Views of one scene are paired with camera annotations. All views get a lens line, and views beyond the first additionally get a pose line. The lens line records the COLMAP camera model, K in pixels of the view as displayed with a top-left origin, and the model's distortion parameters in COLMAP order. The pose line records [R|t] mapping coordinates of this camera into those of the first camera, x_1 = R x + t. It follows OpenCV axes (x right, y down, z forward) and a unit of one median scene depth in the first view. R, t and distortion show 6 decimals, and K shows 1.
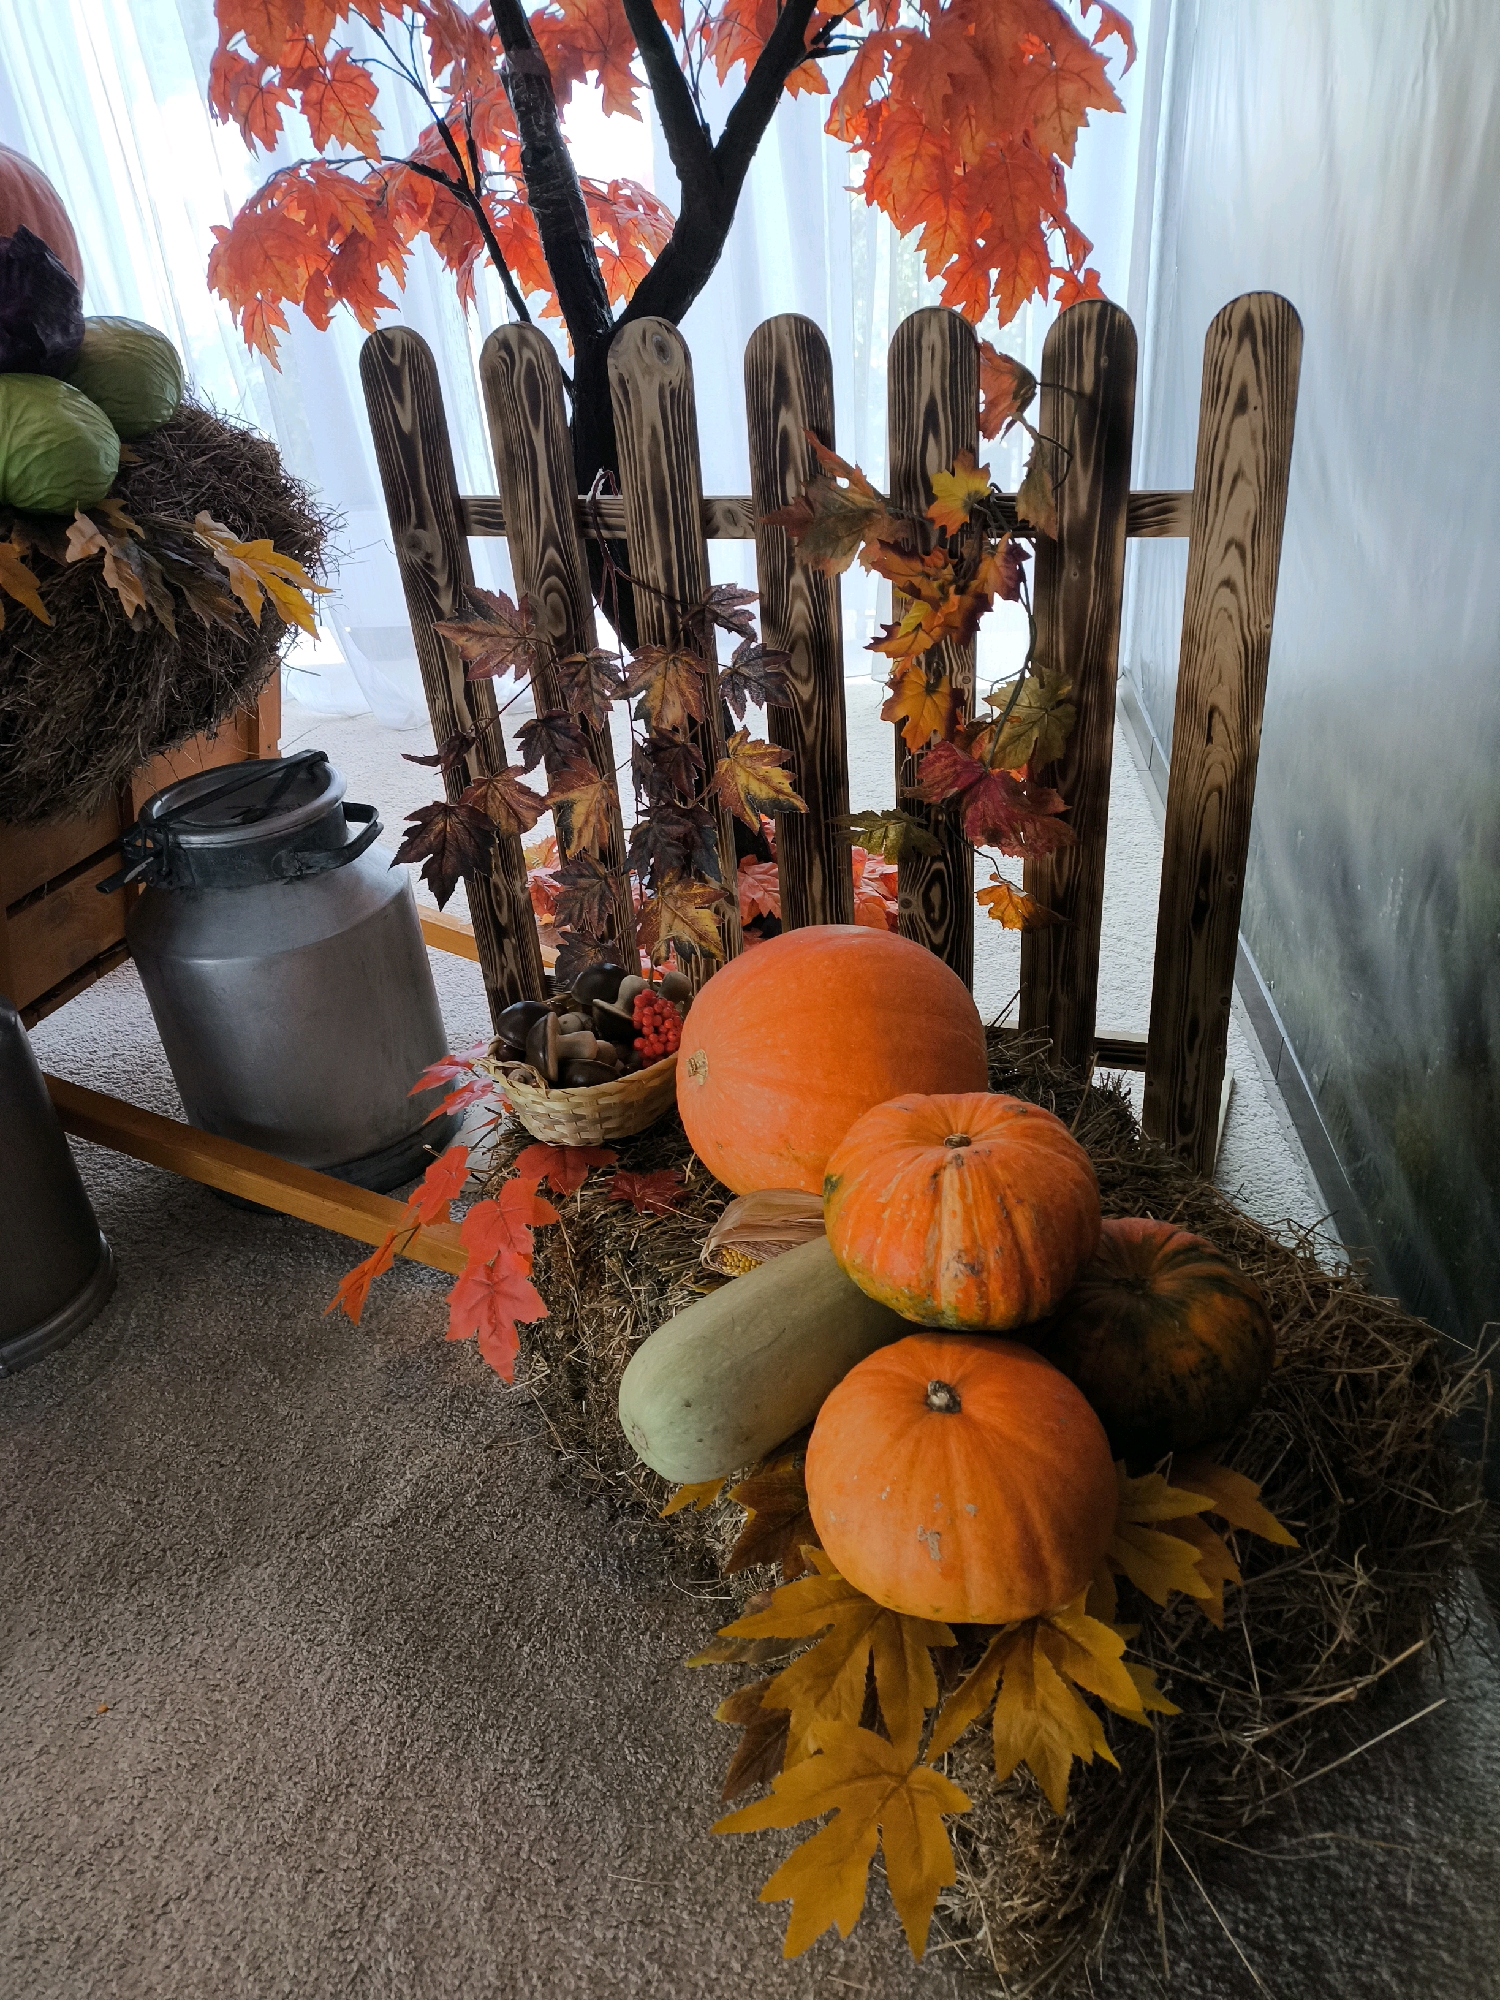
lens RADIAL K [[1466.4, 0, 750.0], [0, 1466.4, 1000.0], [0, 0, 1]] dist [0.011799, 0.001709]
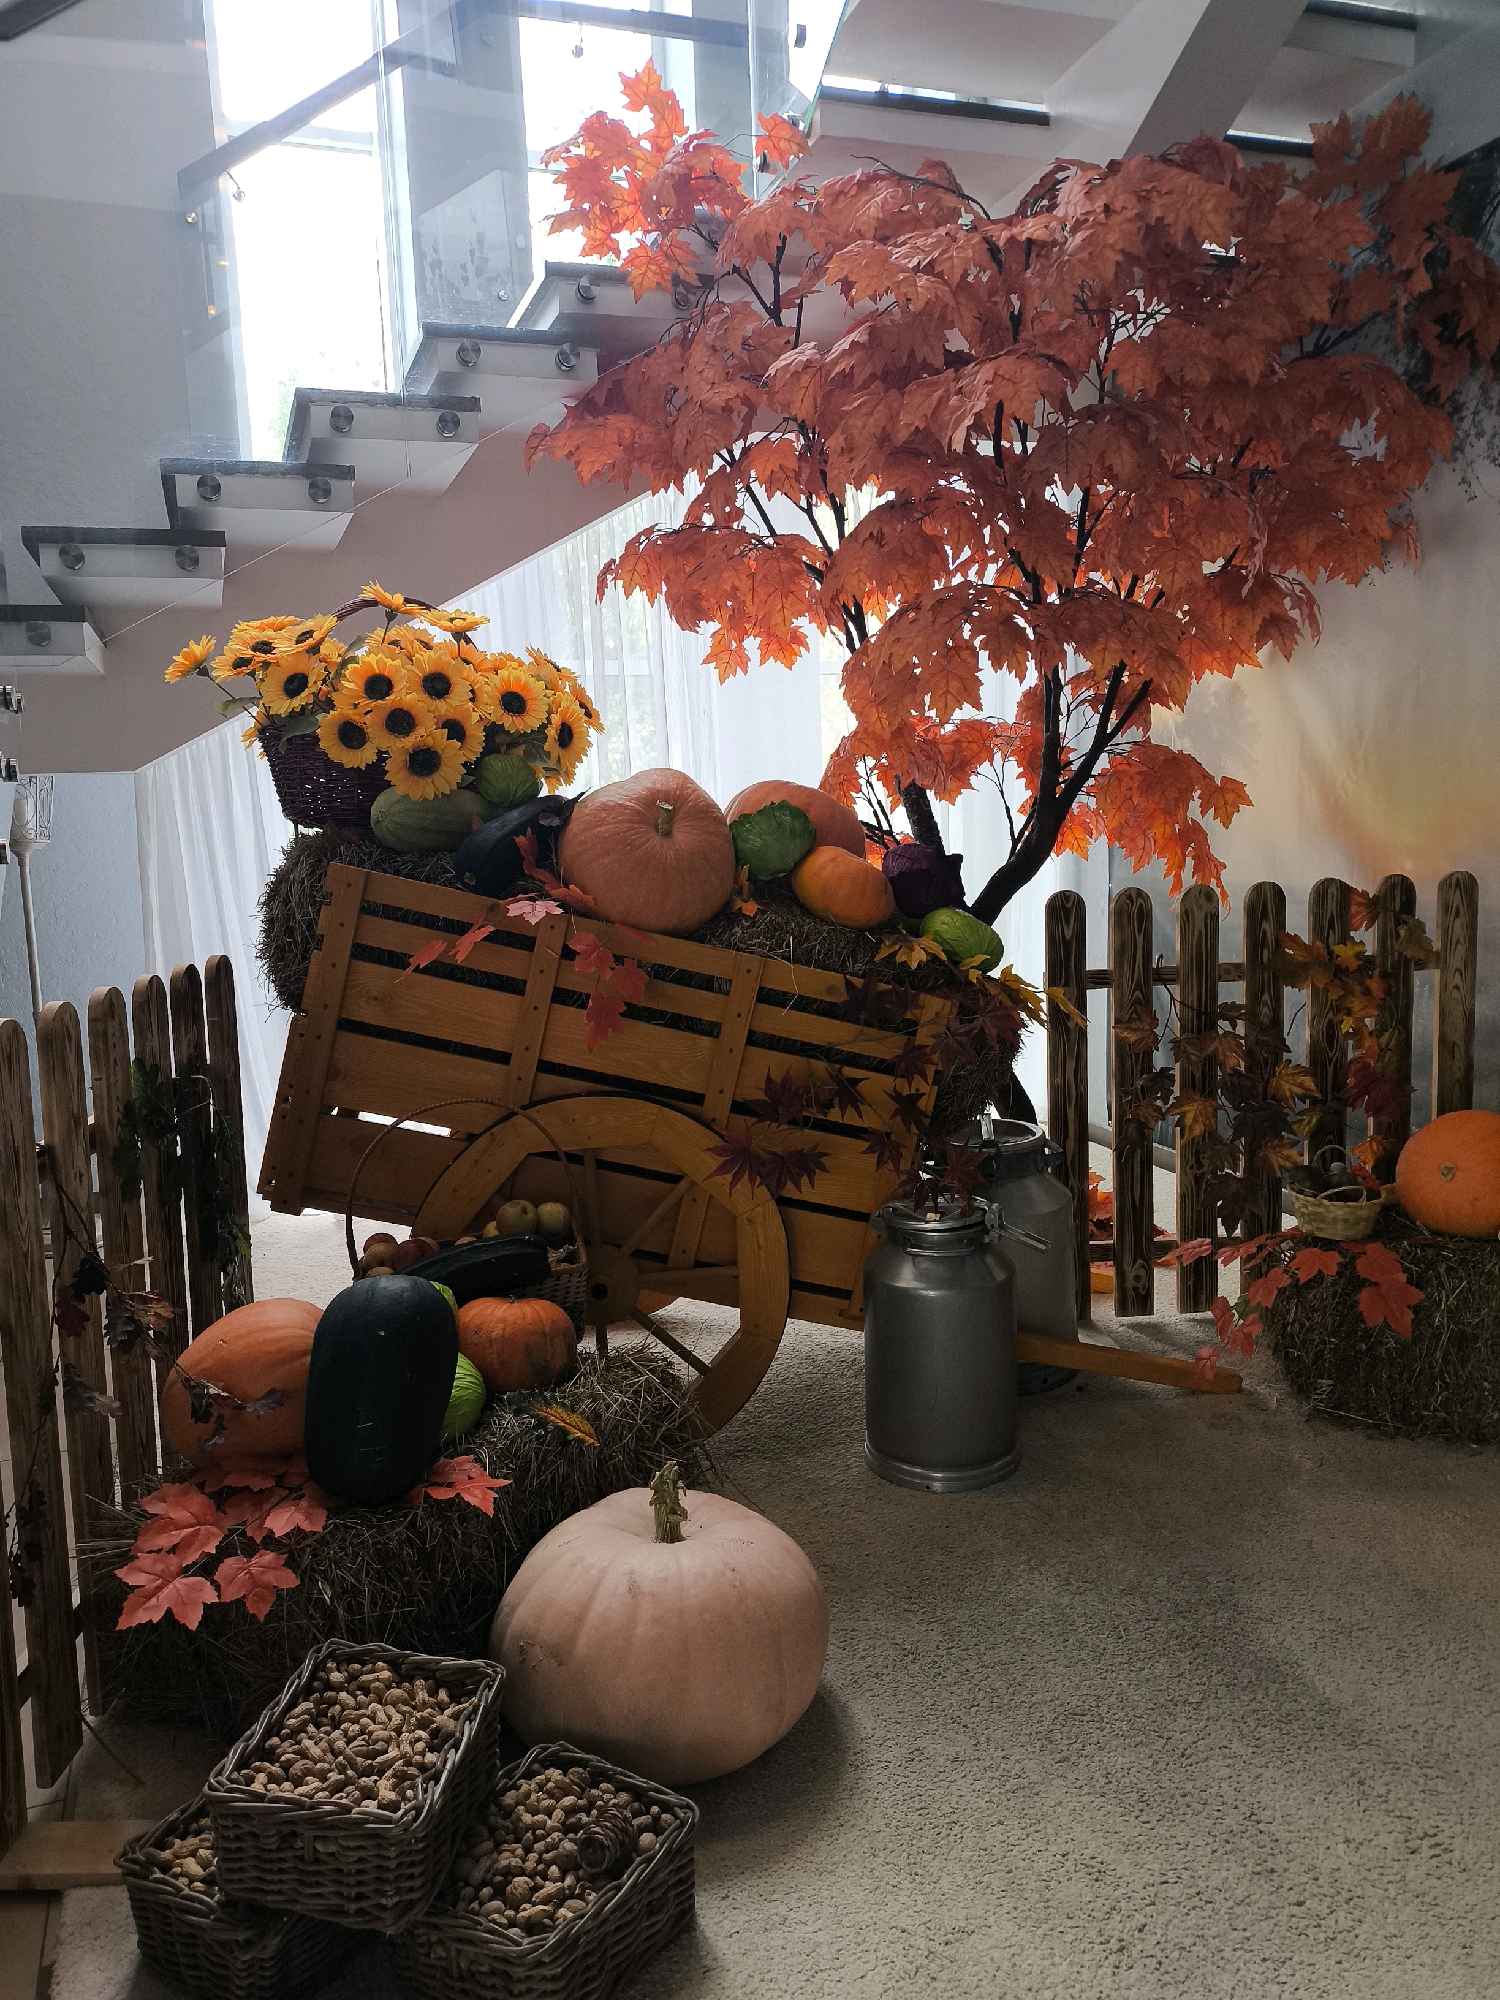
lens RADIAL K [[1466.4, 0, 750.0], [0, 1466.4, 1000.0], [0, 0, 1]] dist [0.011799, 0.001709]
pose [[0.941902, -0.042015, 0.333250, -1.407605], [0.155550, 0.933906, -0.321906, 0.284565], [-0.297699, 0.355041, 0.886184, -0.651326]]
